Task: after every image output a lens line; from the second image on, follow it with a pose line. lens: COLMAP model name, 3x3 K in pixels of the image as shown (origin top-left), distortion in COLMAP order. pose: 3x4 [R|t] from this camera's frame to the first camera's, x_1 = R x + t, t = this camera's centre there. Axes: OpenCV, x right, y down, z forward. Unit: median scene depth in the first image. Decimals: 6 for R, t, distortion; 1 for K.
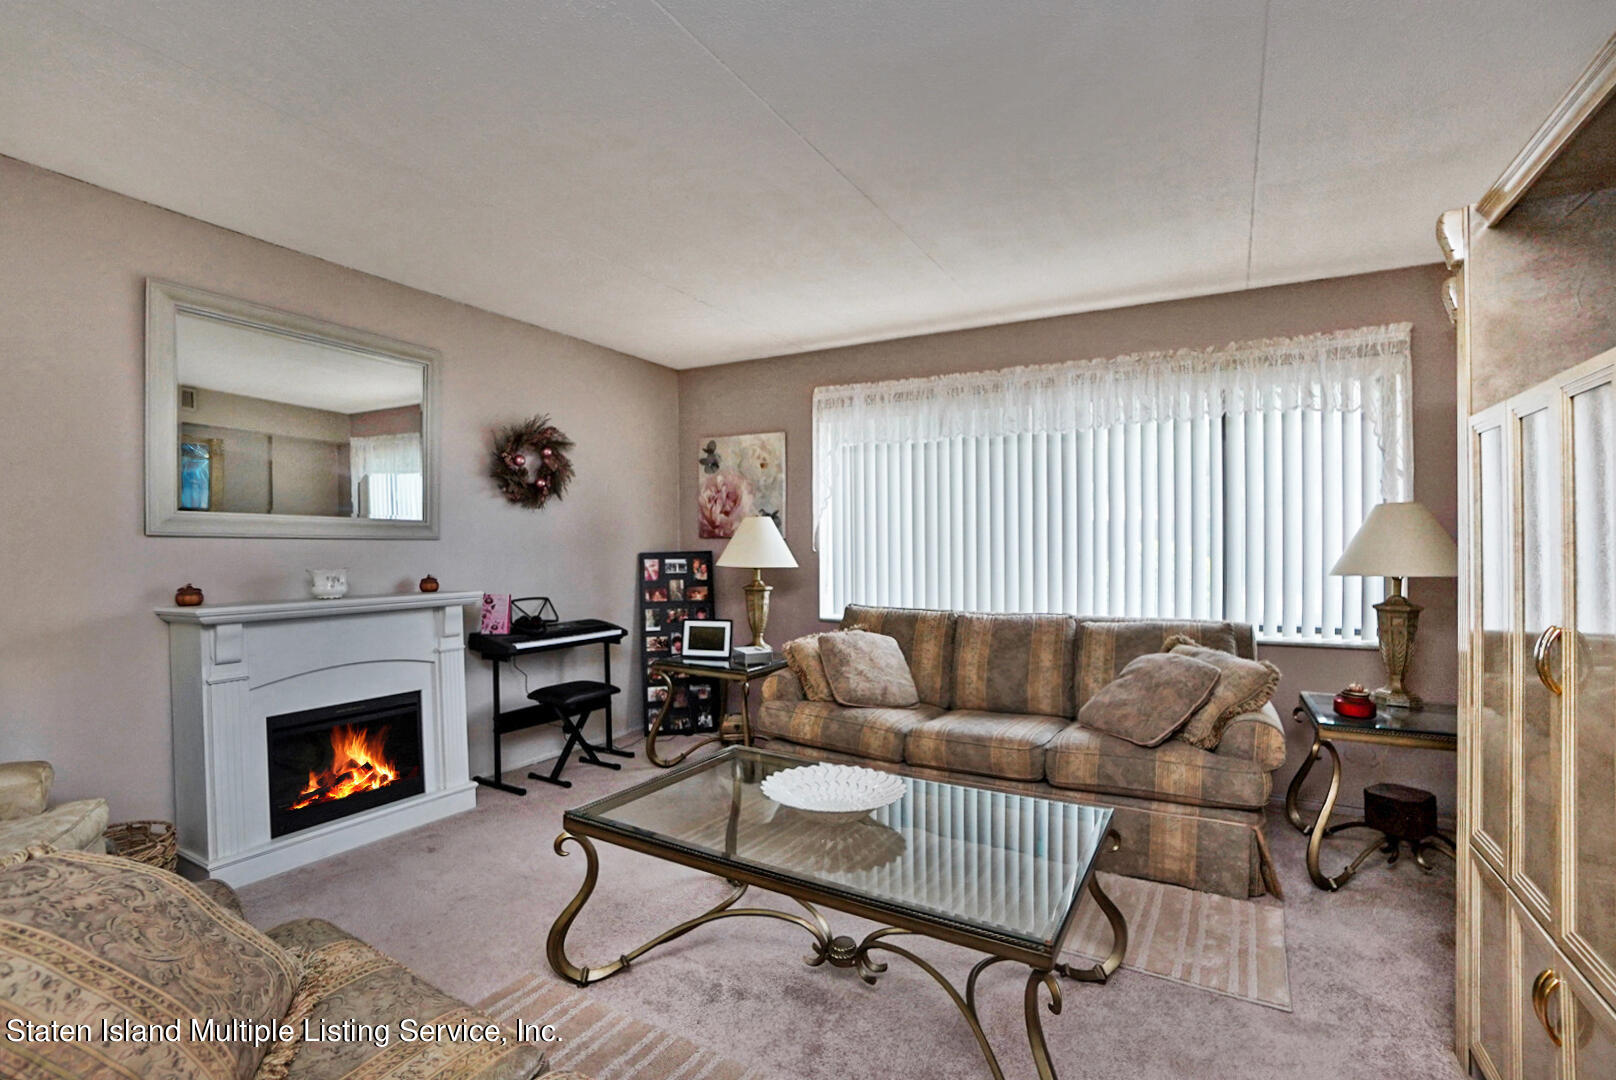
lens RADIAL K [[735.0, 0, 805.1], [0, 735.0, 548.7], [0, 0, 1]] dist [-0.037991, 0.012116]
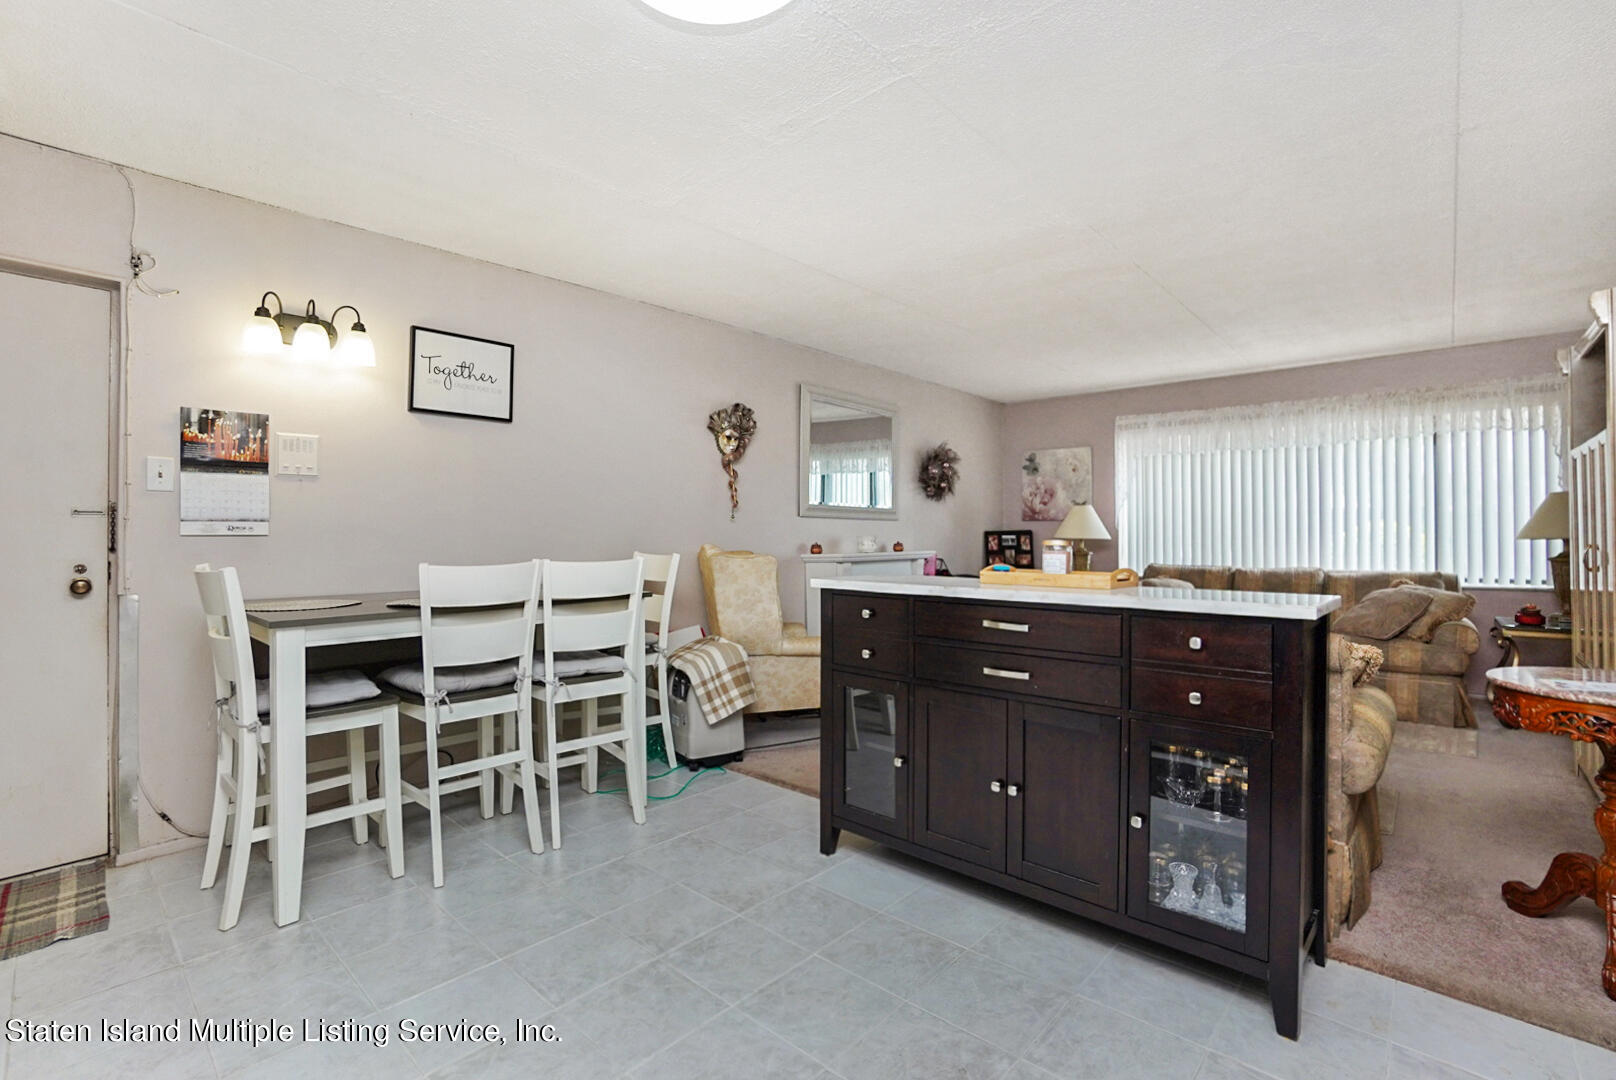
lens RADIAL K [[735.0, 0, 801.7], [0, 735.0, 531.7], [0, 0, 1]] dist [-0.037991, 0.012116]
pose [[0.978622, -0.001427, -0.205664, -0.366107], [-0.001379, 0.999908, -0.013502, 0.035706], [0.205664, 0.013497, 0.978530, -0.661584]]
